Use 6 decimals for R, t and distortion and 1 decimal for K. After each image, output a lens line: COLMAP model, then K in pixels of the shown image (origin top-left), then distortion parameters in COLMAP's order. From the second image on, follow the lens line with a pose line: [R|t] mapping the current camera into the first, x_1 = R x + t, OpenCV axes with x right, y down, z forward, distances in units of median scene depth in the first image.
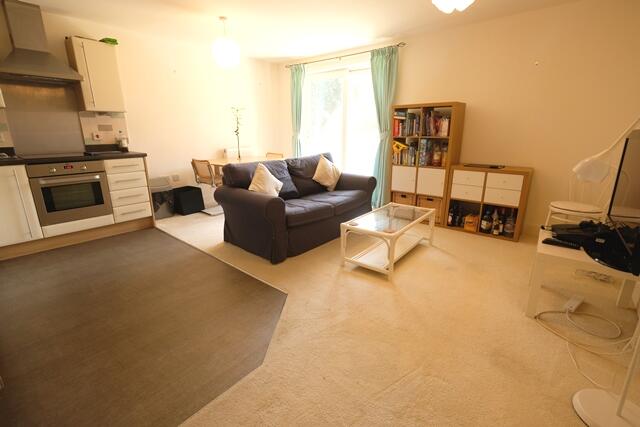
lens RADIAL K [[284.4, 0, 321.2], [0, 284.4, 200.1], [0, 0, 1]] dist [0.000007, 0.000017]
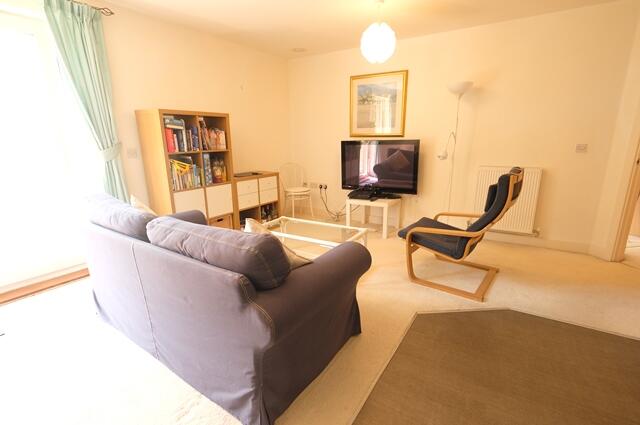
lens RADIAL K [[305.8, 0, 320.0], [0, 305.8, 212.5], [0, 0, 1]] dist [0.000005, 0.000000]
pose [[-0.120121, -0.233701, 0.964860, -0.594769], [0.246970, 0.934309, 0.257047, -0.199360], [-0.961549, 0.269168, -0.054513, 0.763568]]
